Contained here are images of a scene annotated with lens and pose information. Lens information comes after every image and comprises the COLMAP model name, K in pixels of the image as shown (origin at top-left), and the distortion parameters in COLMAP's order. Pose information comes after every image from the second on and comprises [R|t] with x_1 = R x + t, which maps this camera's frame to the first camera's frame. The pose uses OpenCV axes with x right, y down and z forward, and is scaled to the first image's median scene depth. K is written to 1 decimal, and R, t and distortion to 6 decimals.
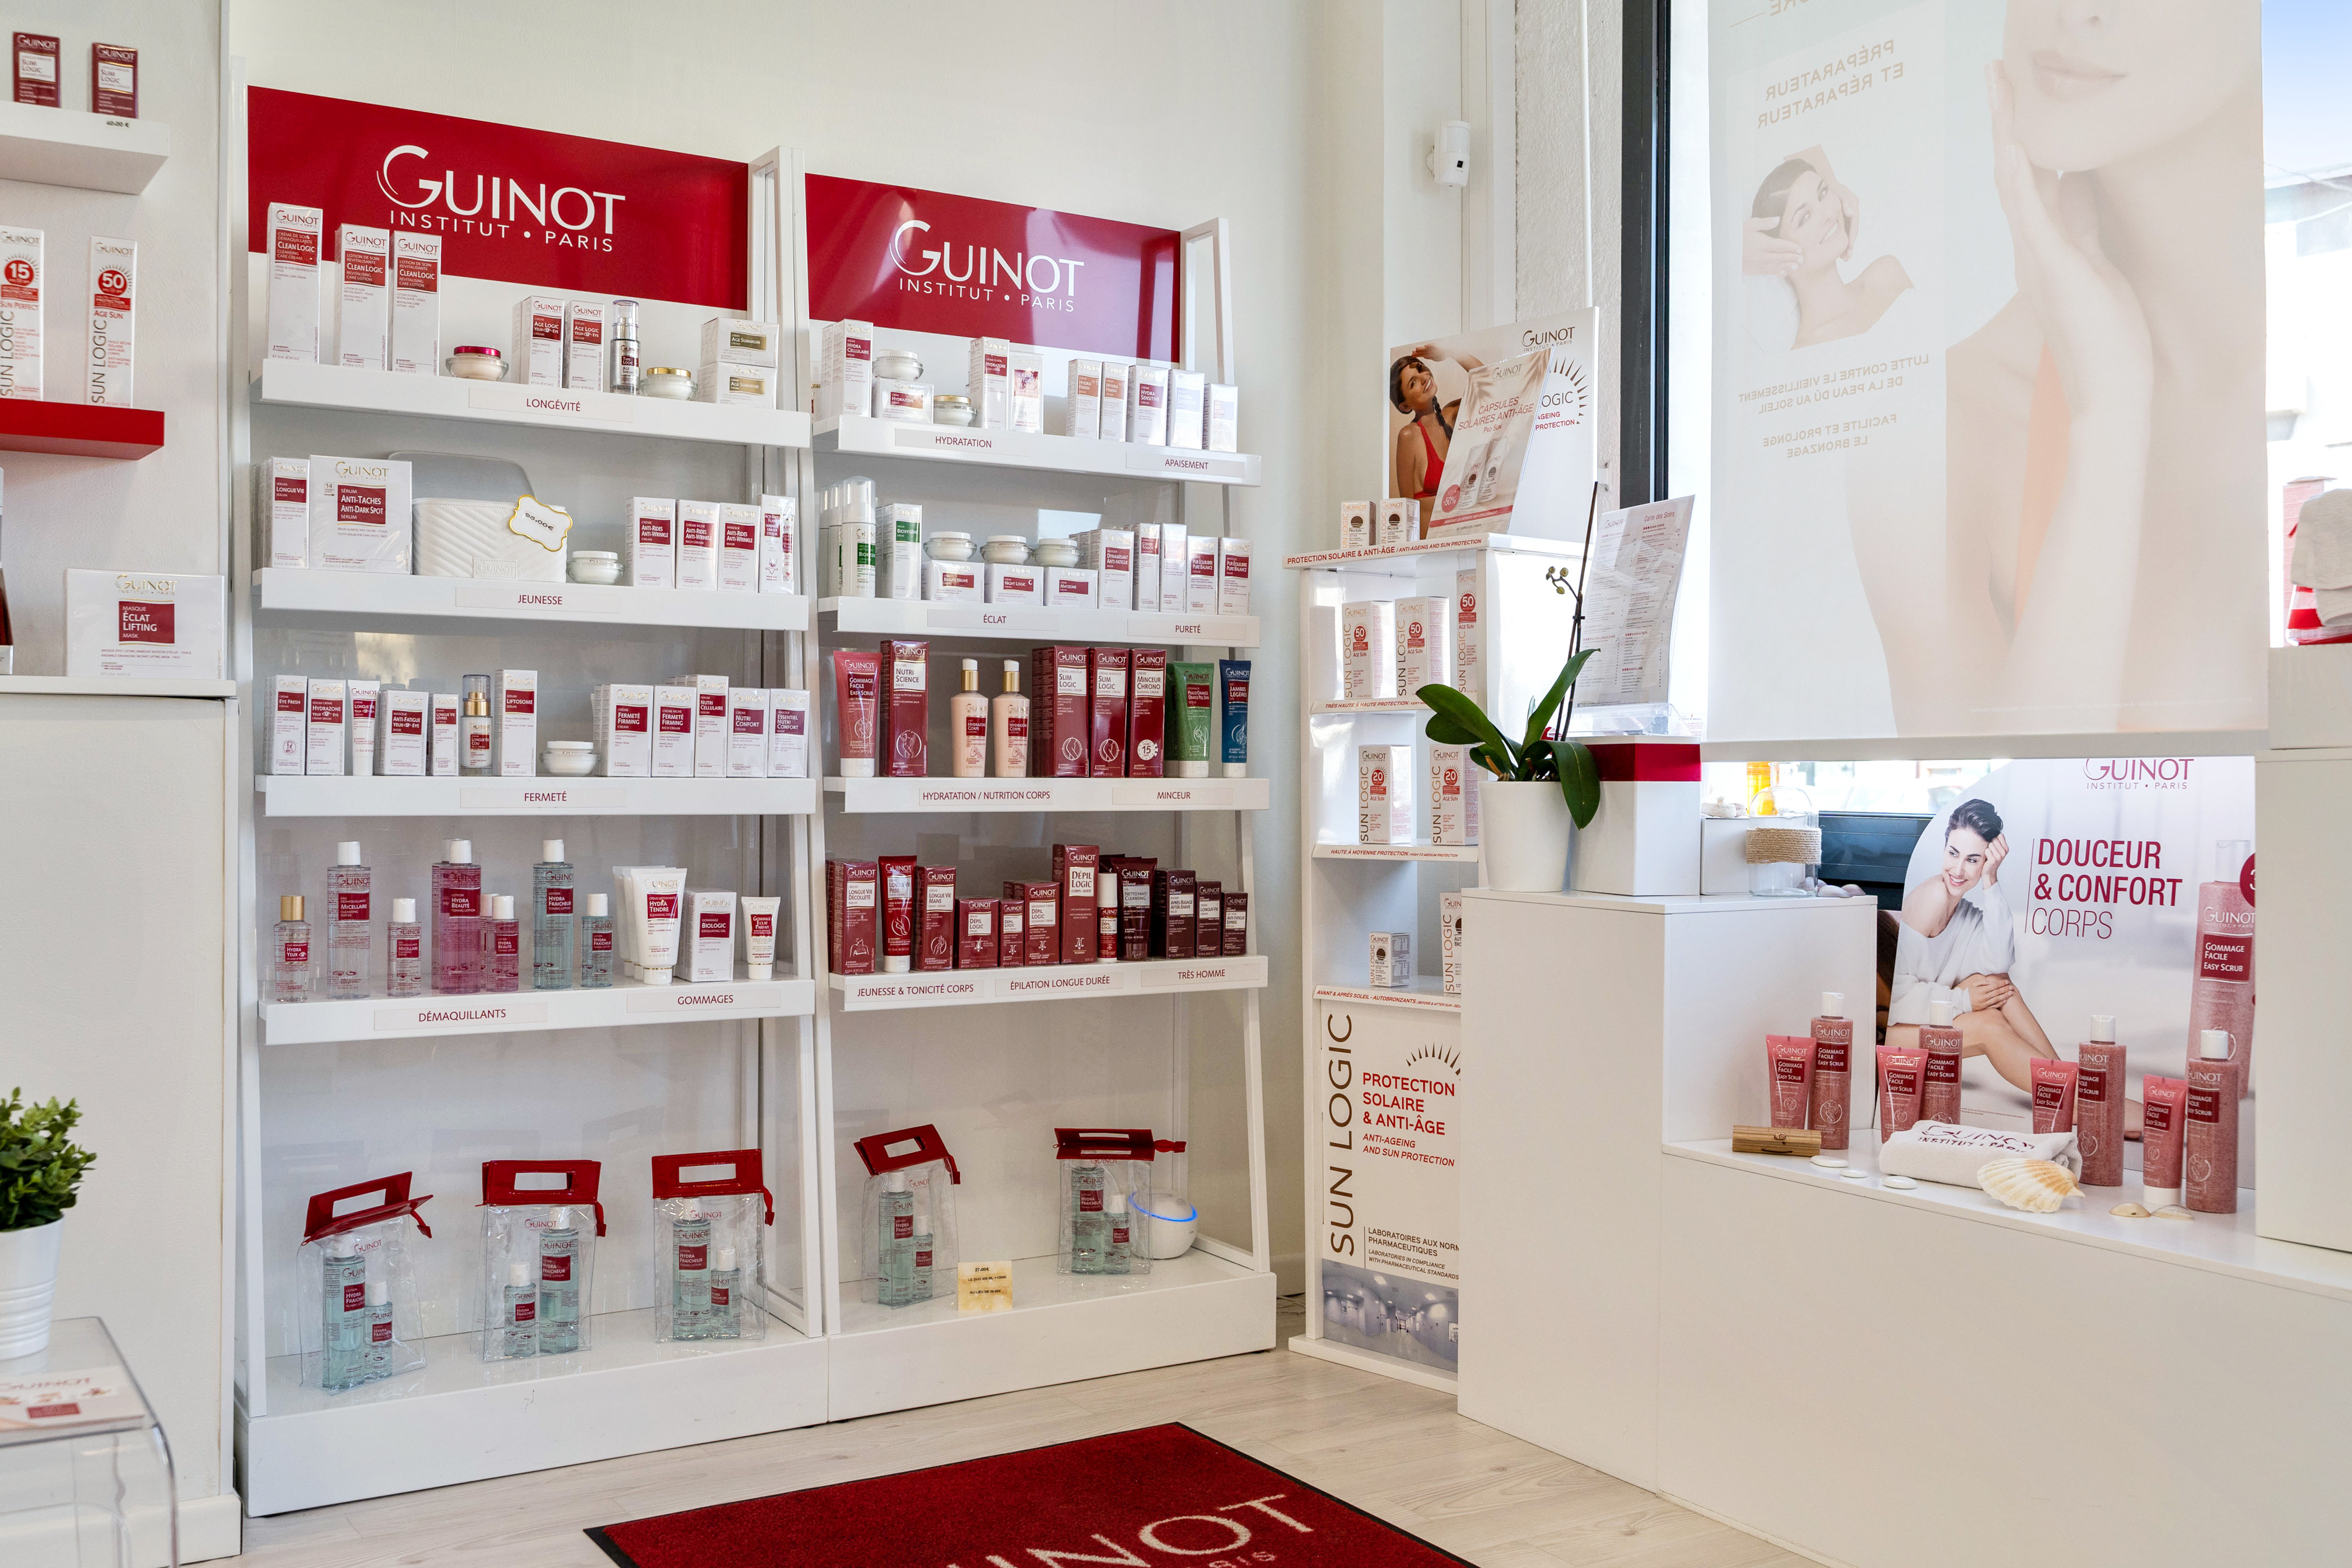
lens RADIAL K [[2190.6, 0, 1176.0], [0, 2190.6, 784.0], [0, 0, 1]] dist [0.009725, 0.004611]
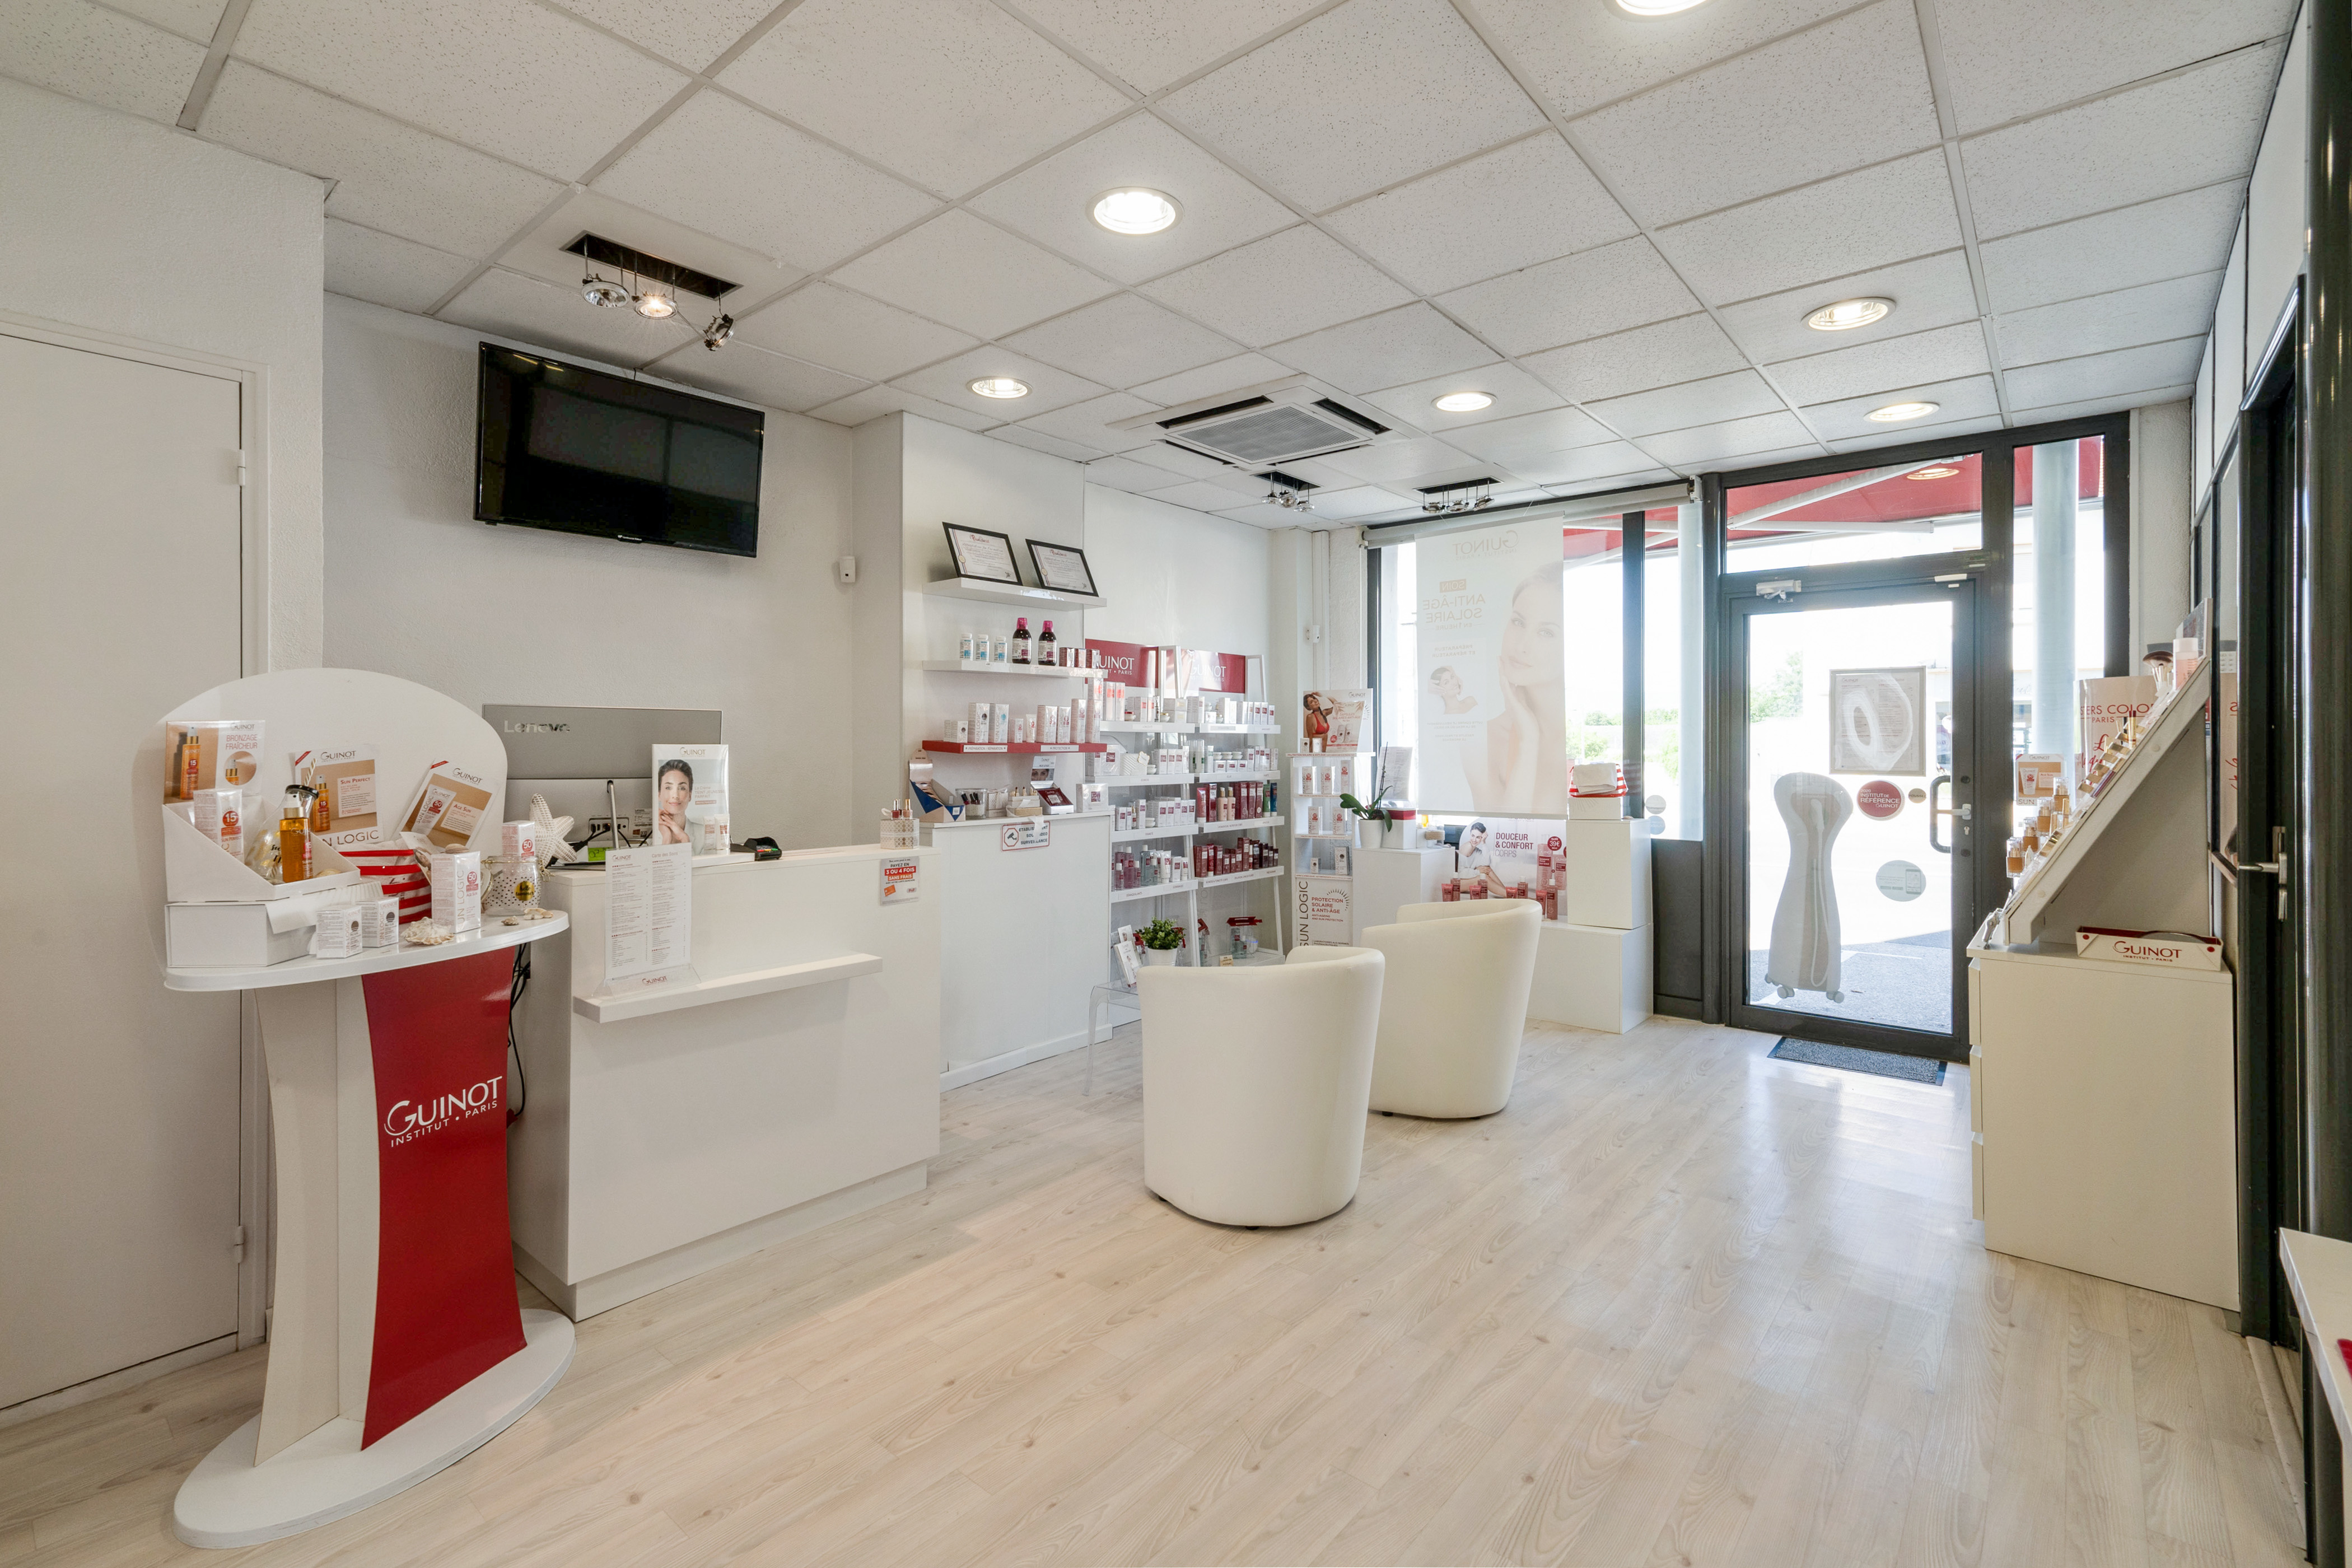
lens RADIAL K [[1071.5, 0, 1178.5], [0, 1071.5, 751.5], [0, 0, 1]] dist [-0.000040, 0.000010]
pose [[0.951298, -0.007478, 0.308182, -0.742281], [0.007077, 0.999972, 0.002418, -0.127927], [-0.308191, -0.000119, 0.951324, -0.683889]]
